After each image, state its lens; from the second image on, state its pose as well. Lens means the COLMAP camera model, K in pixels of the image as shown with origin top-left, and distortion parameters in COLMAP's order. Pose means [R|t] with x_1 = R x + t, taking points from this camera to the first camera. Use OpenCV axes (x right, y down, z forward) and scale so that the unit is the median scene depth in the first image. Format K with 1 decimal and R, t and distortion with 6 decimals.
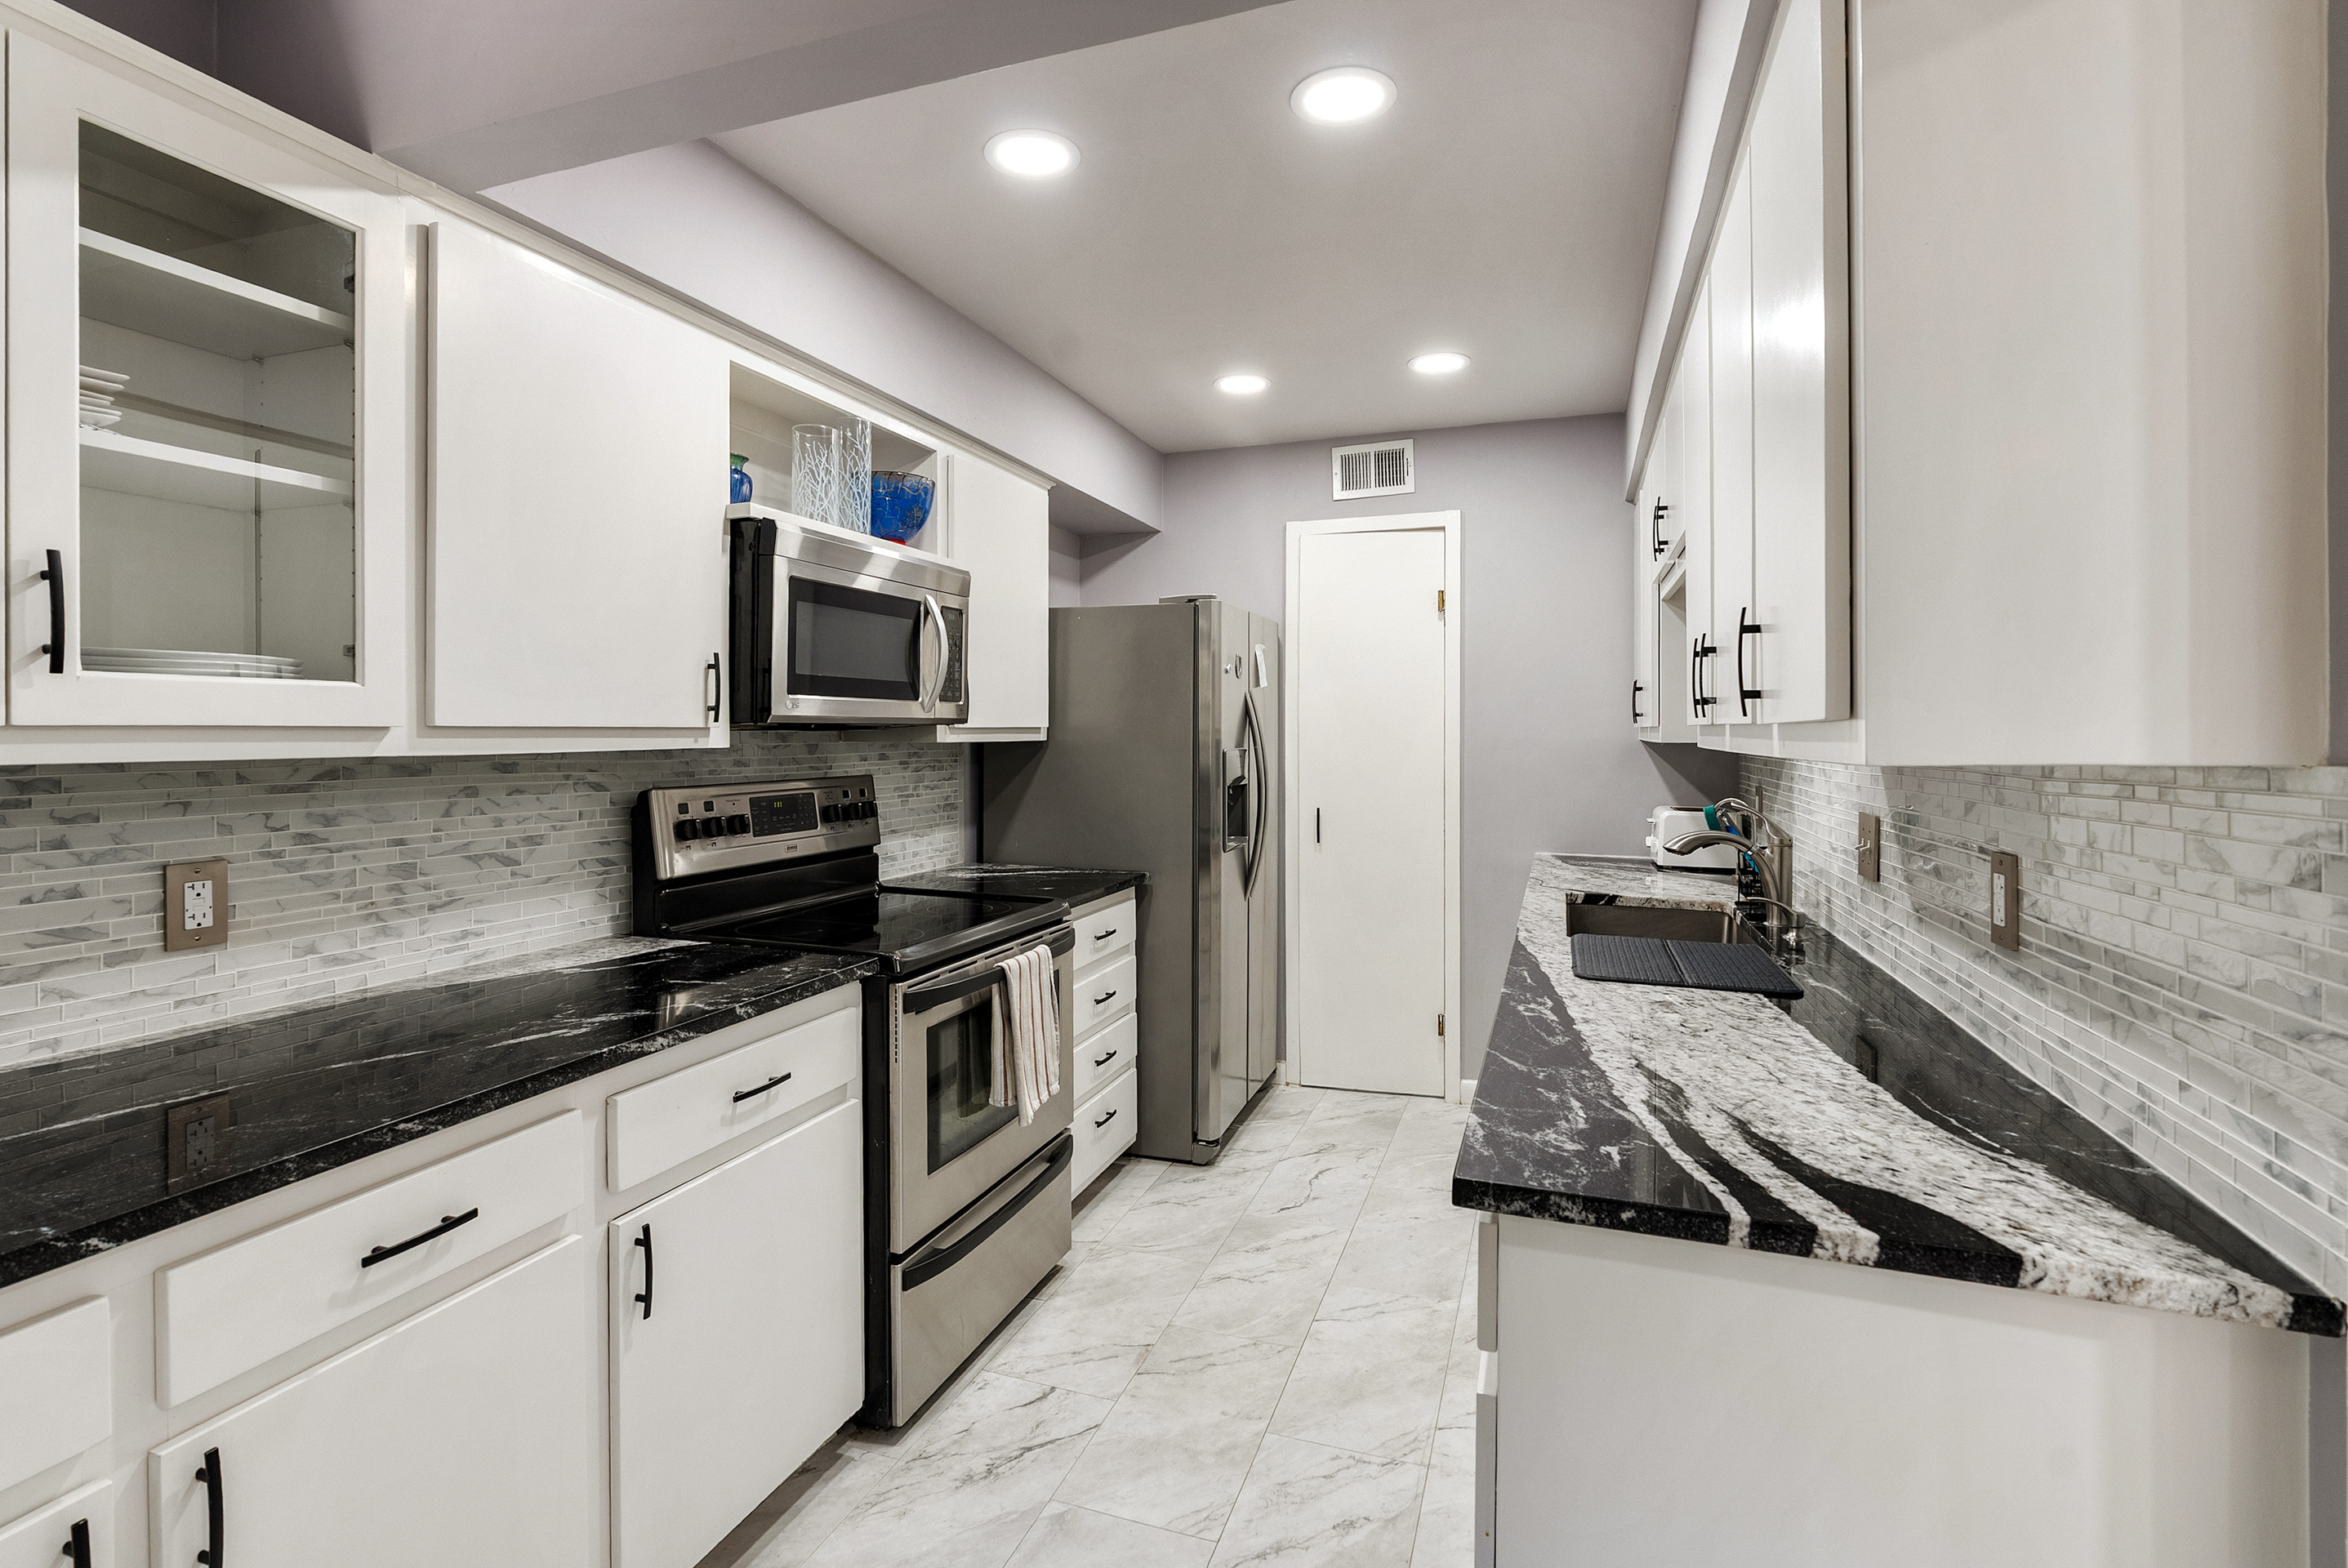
lens RADIAL K [[1102.0, 0, 1165.6], [0, 1102.0, 737.7], [0, 0, 1]] dist [-0.002566, 0.000595]
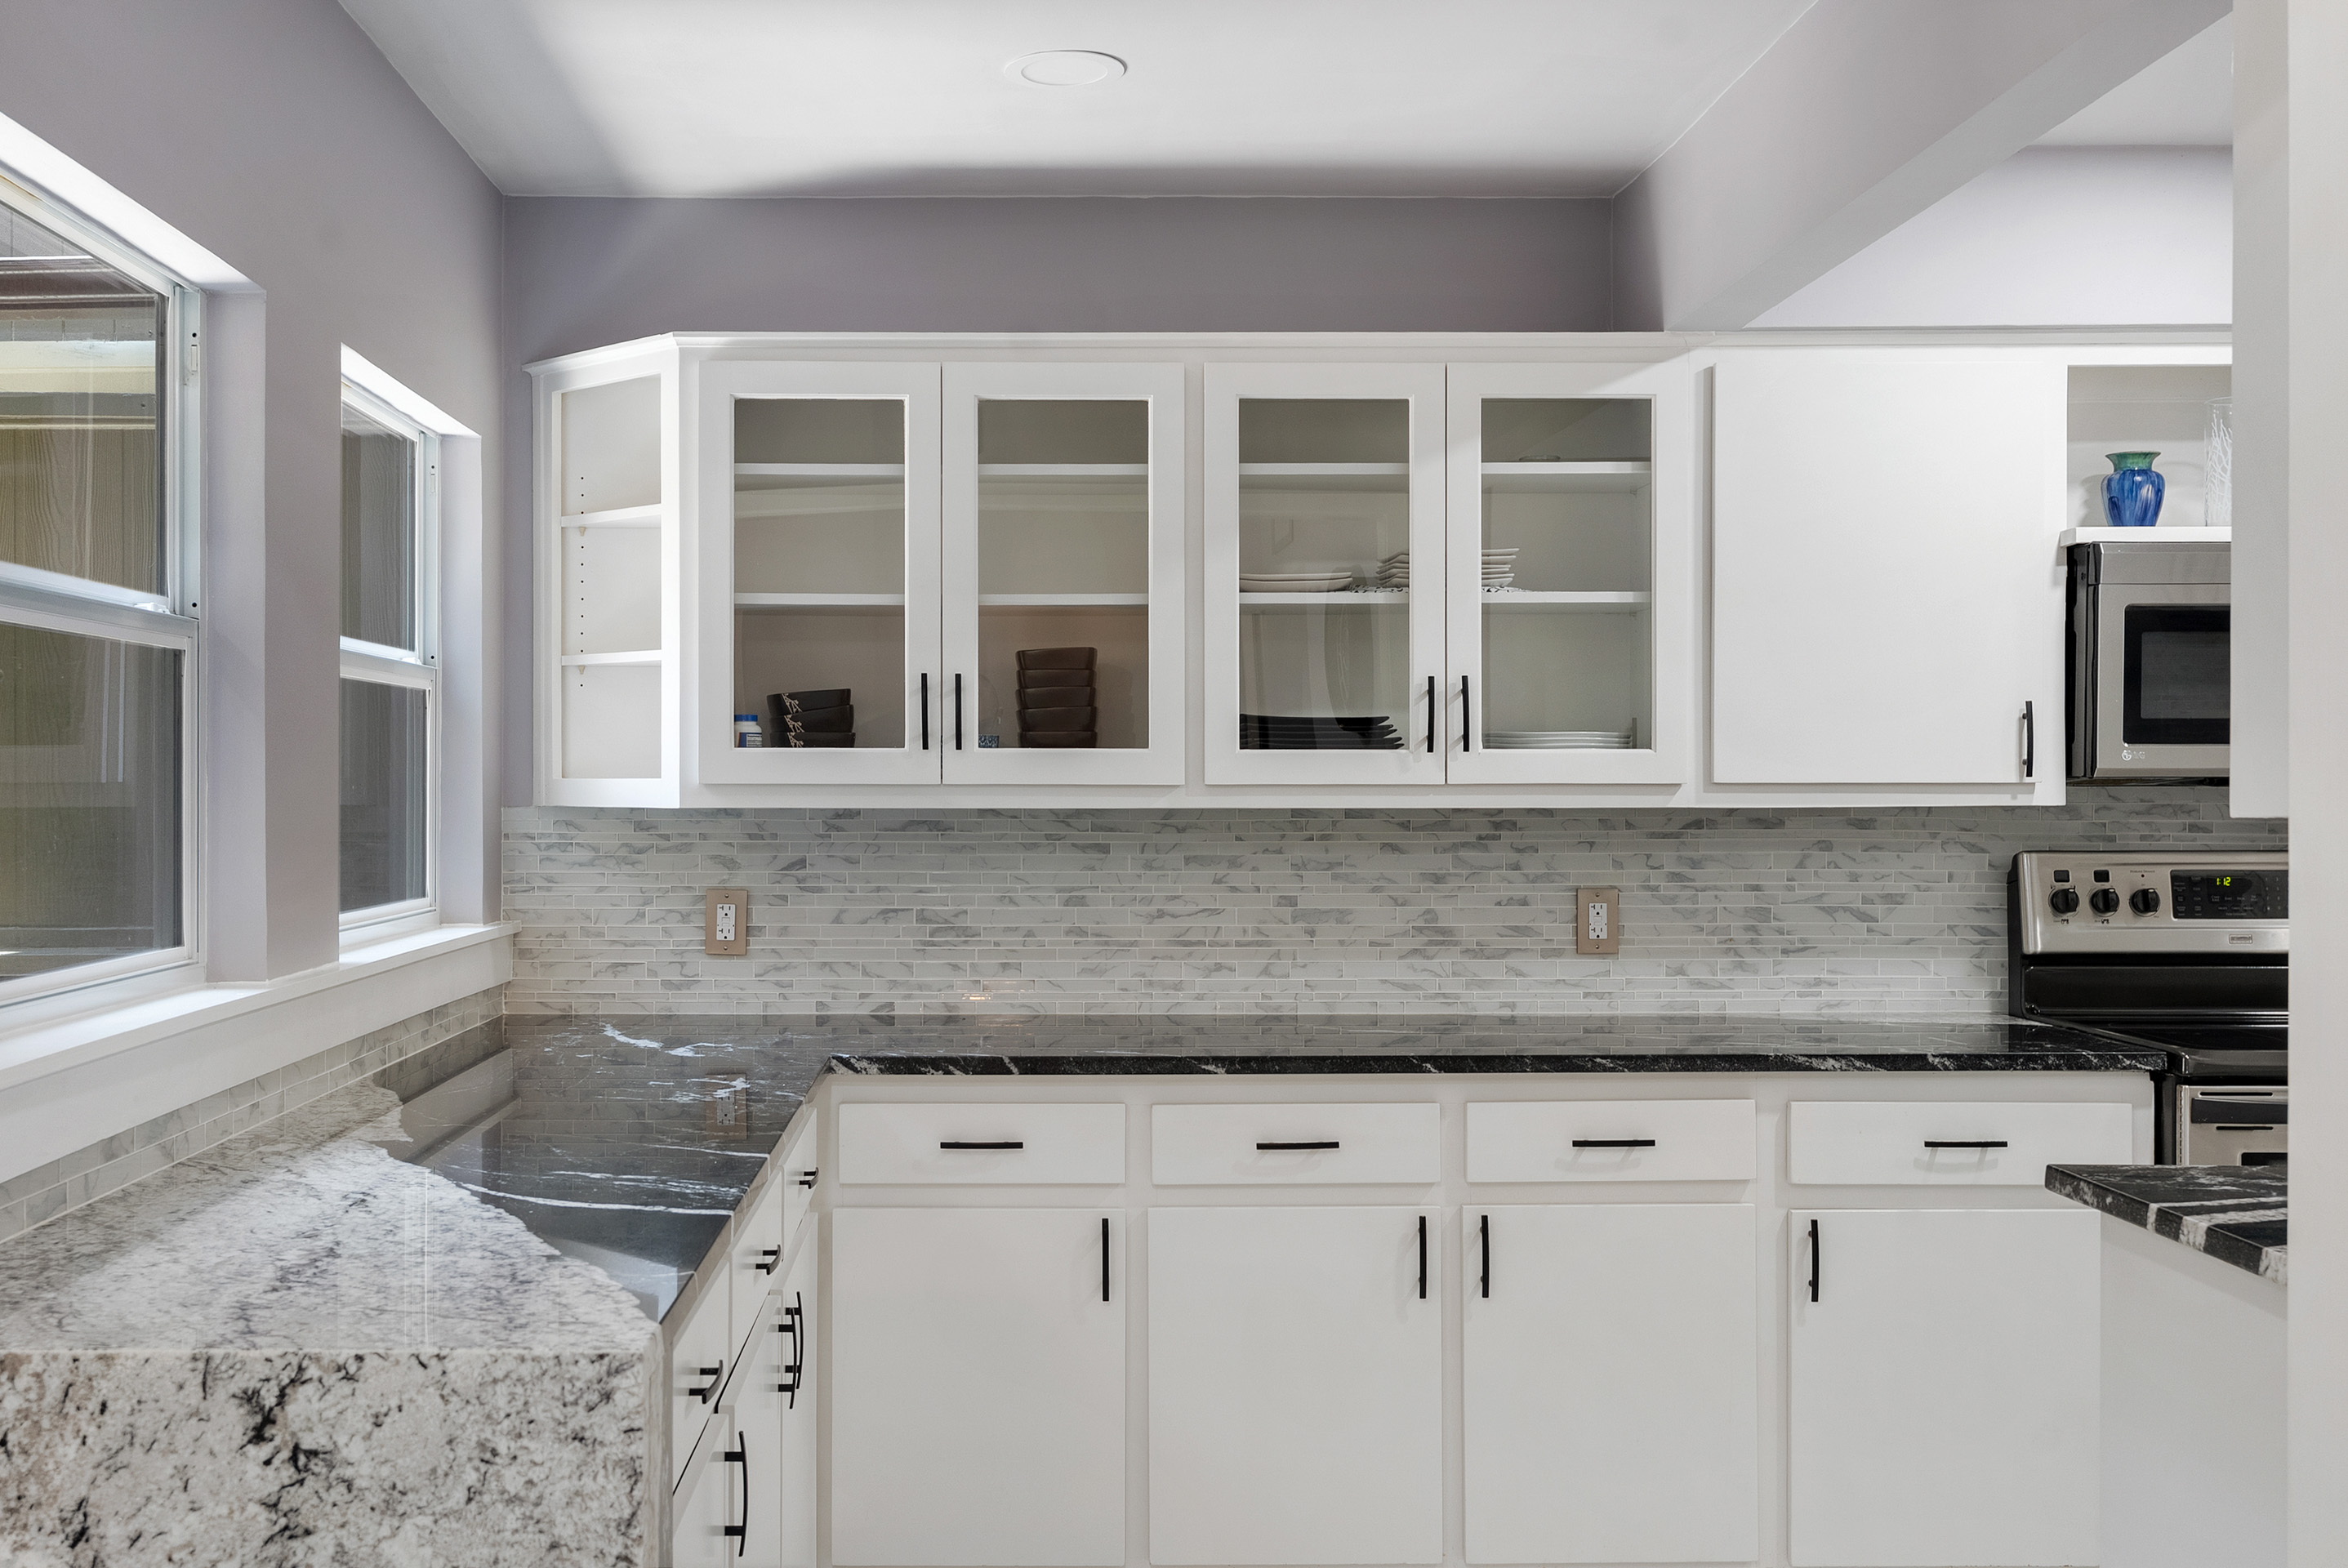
lens RADIAL K [[2324.8, 0, 1039.8], [0, 2324.8, 787.2], [0, 0, 1]] dist [0.007855, 0.011126]
pose [[0.354559, -0.000827, -0.935033, 1.133816], [-0.004050, 0.999989, -0.002420, 0.002399], [0.935025, 0.004645, 0.354552, -0.460461]]
